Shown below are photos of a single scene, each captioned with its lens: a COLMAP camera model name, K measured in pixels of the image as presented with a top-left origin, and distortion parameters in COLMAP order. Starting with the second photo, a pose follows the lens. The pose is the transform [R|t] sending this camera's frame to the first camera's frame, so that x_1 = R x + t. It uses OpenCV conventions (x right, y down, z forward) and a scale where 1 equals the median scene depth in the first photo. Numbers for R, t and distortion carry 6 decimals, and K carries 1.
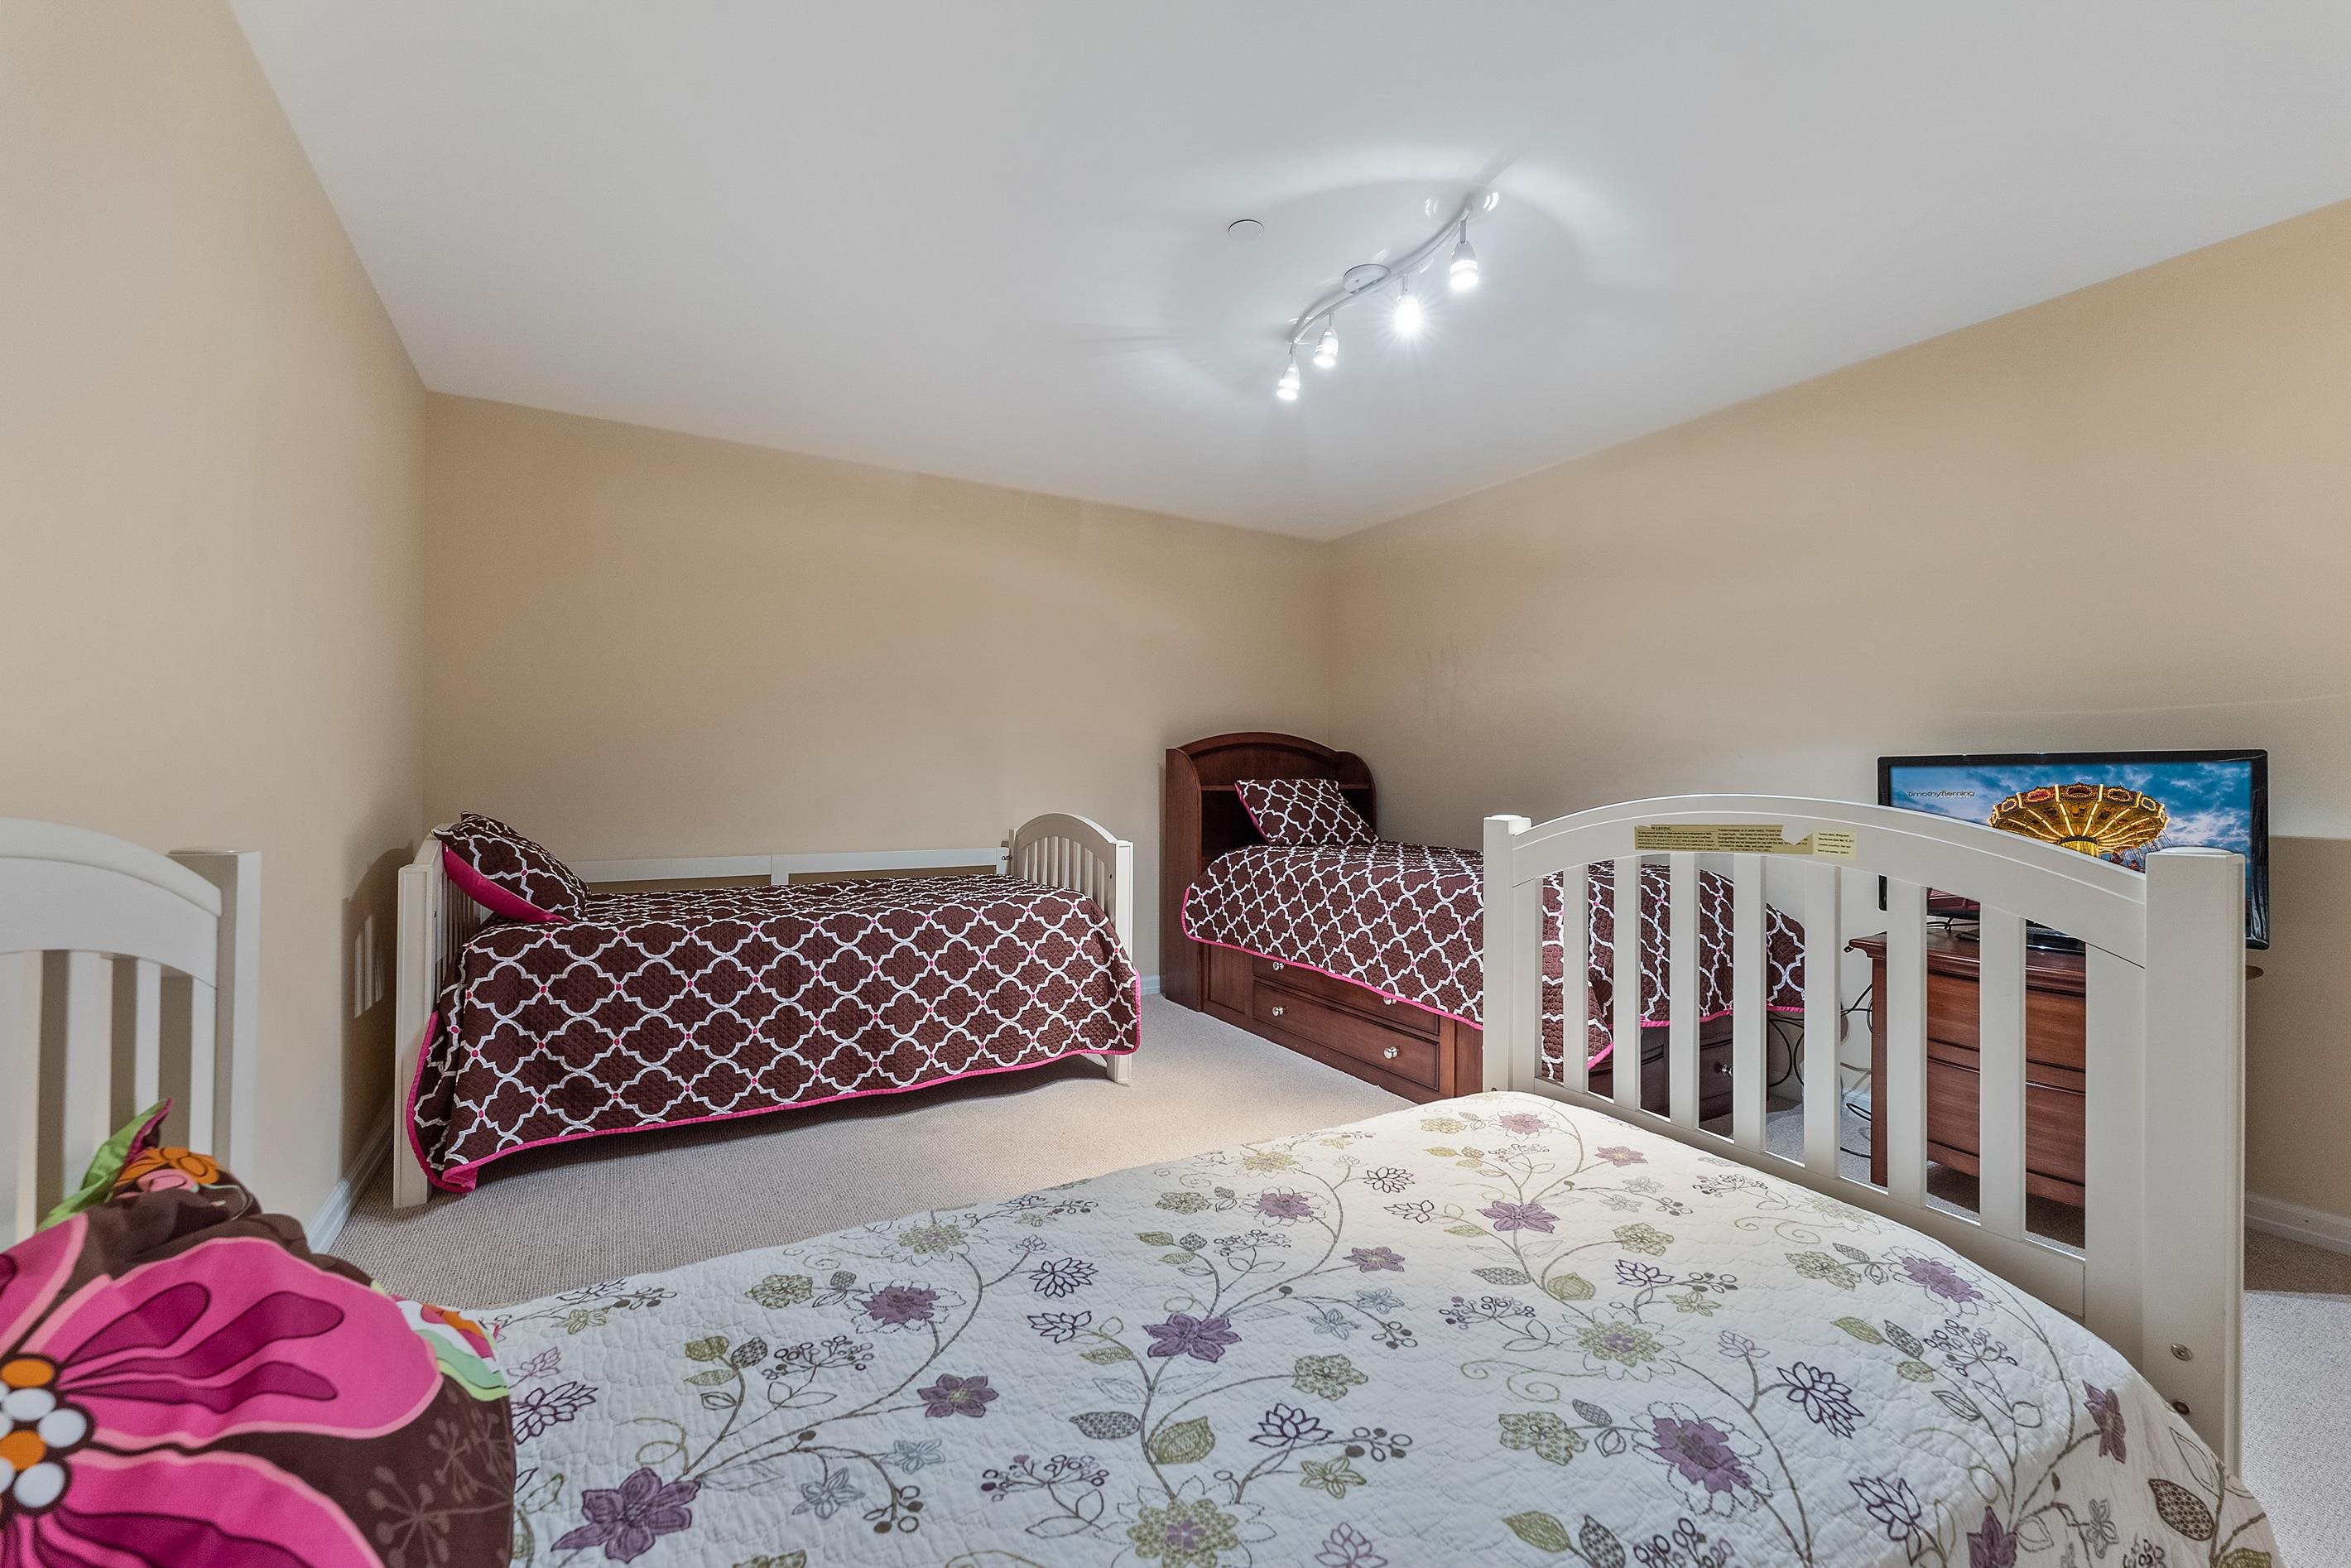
lens RADIAL K [[949.2, 0, 1180.7], [0, 949.2, 779.6], [0, 0, 1]] dist [0.000703, 0.000065]
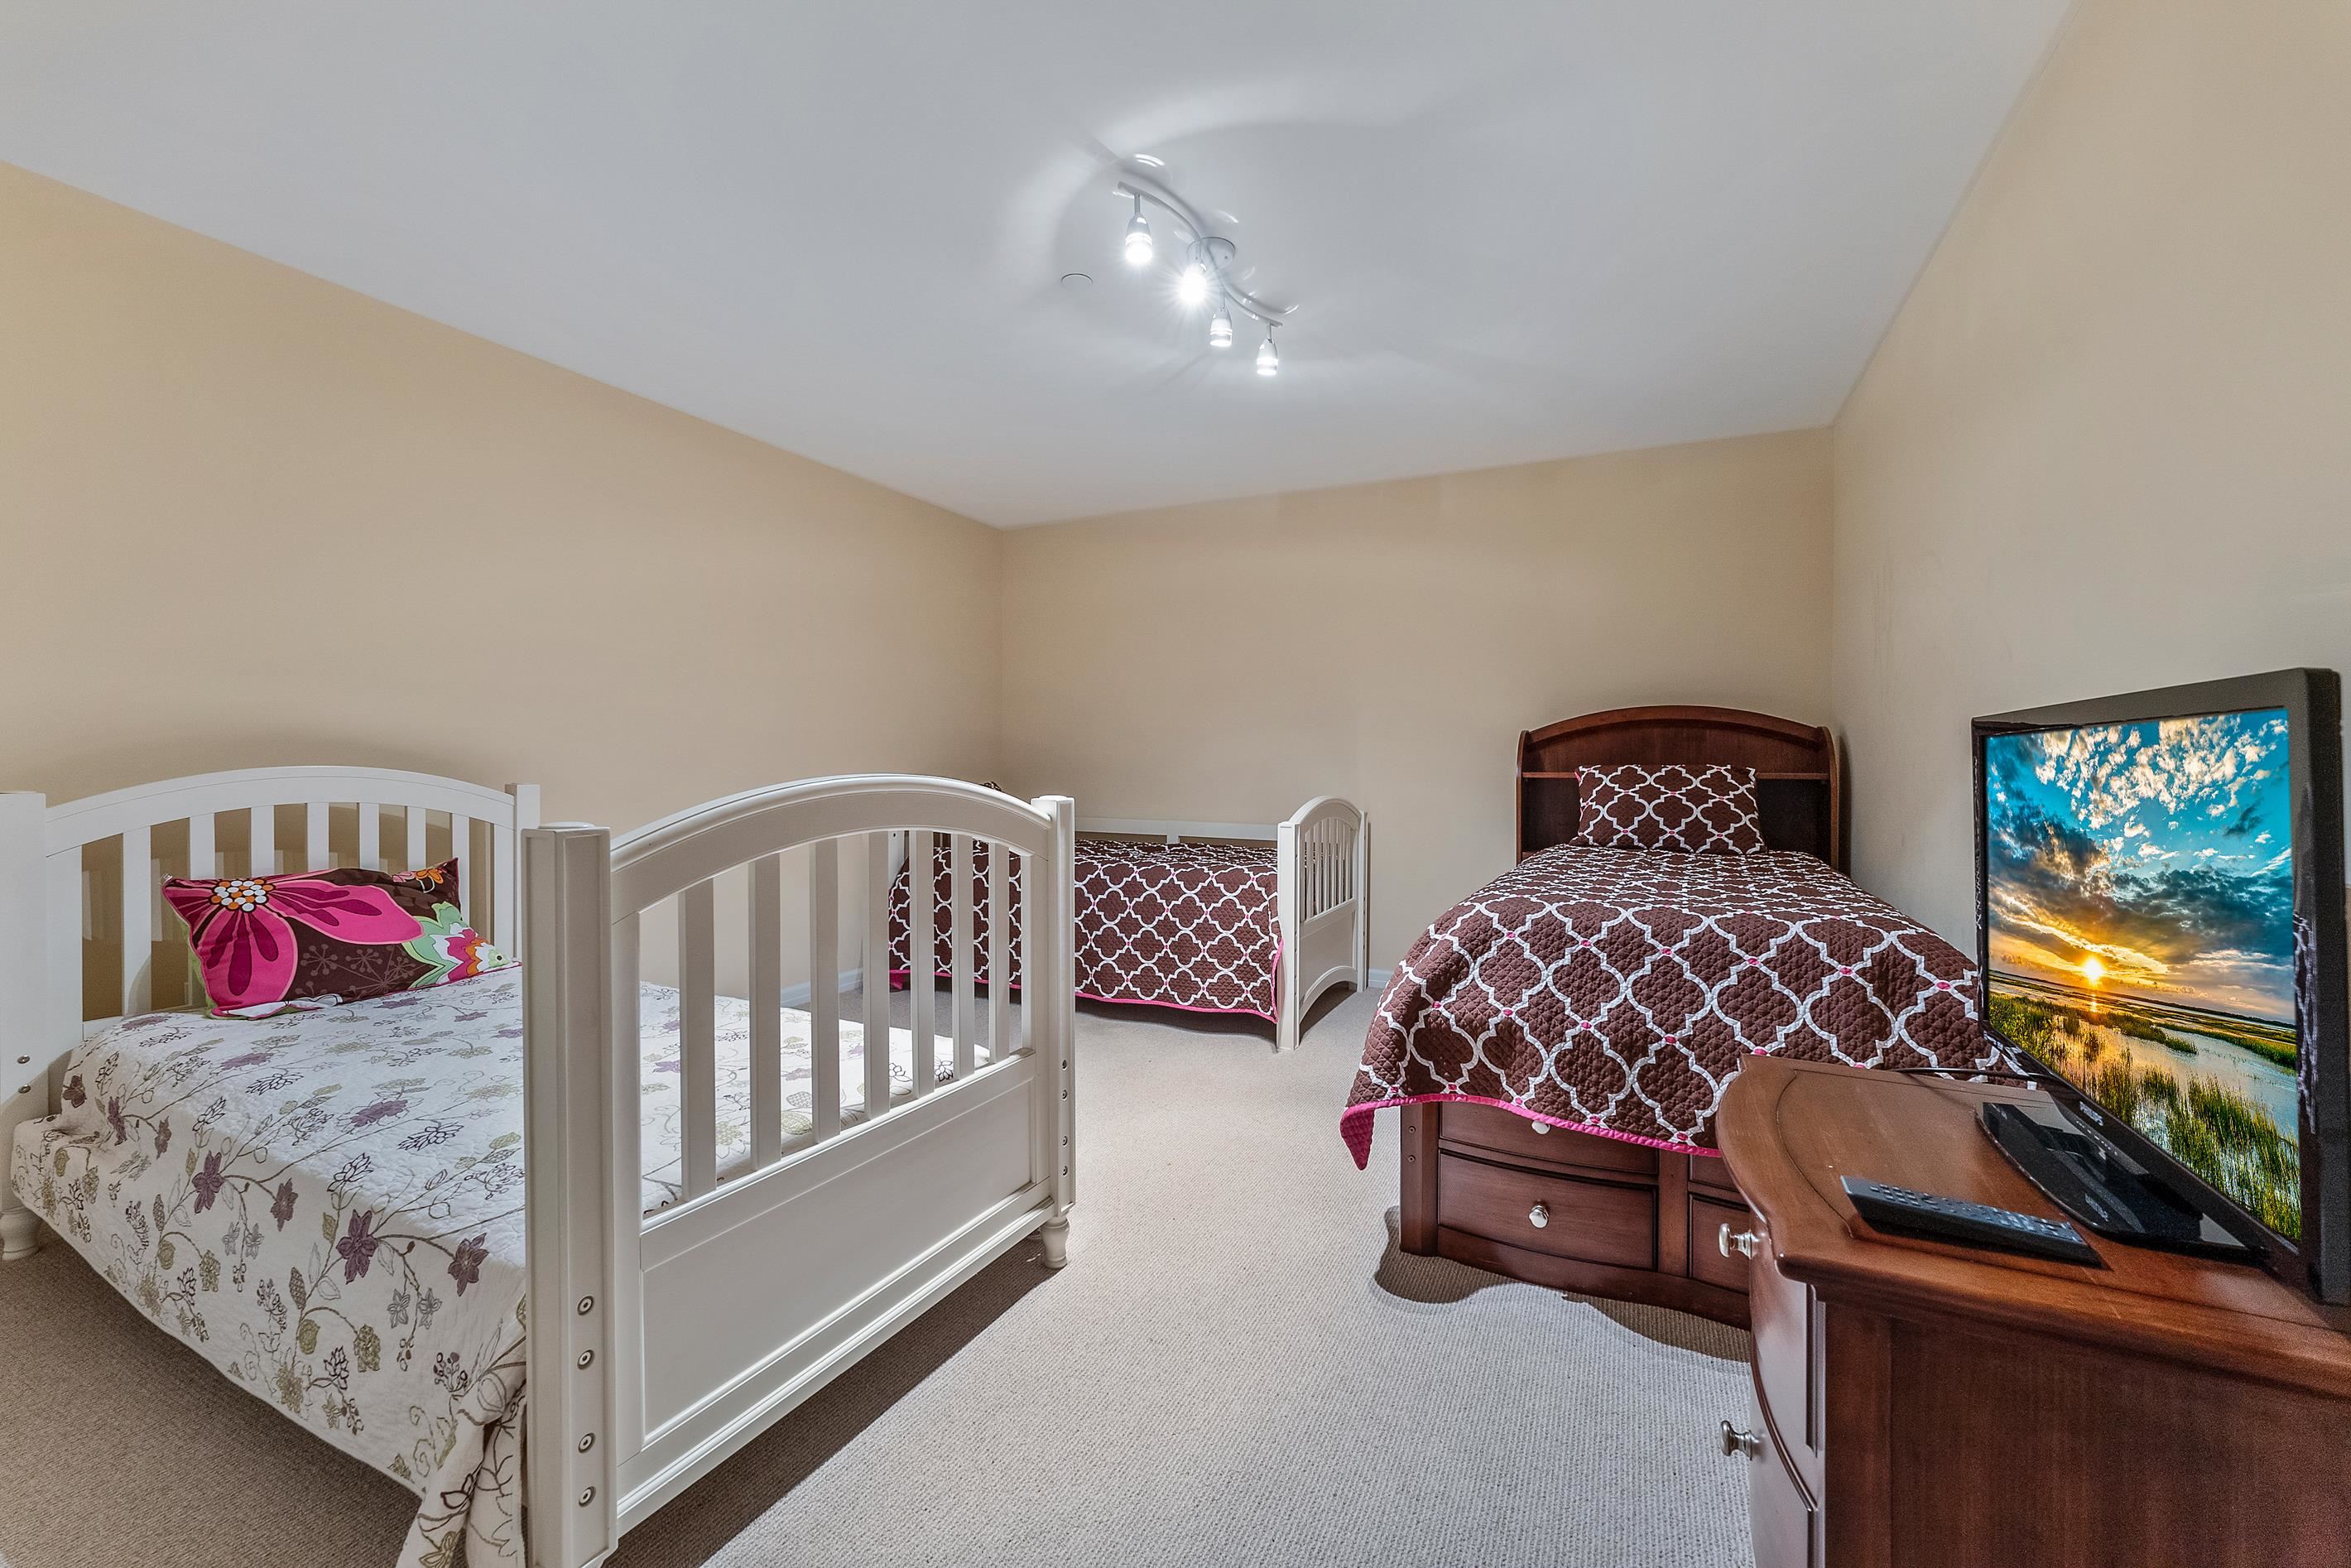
lens RADIAL K [[949.2, 0, 1180.7], [0, 949.2, 779.6], [0, 0, 1]] dist [0.000703, 0.000065]
pose [[0.553265, 0.017793, -0.832815, 0.796273], [-0.005440, 0.999828, 0.017747, -0.000476], [0.832987, -0.005288, 0.553267, 0.340825]]
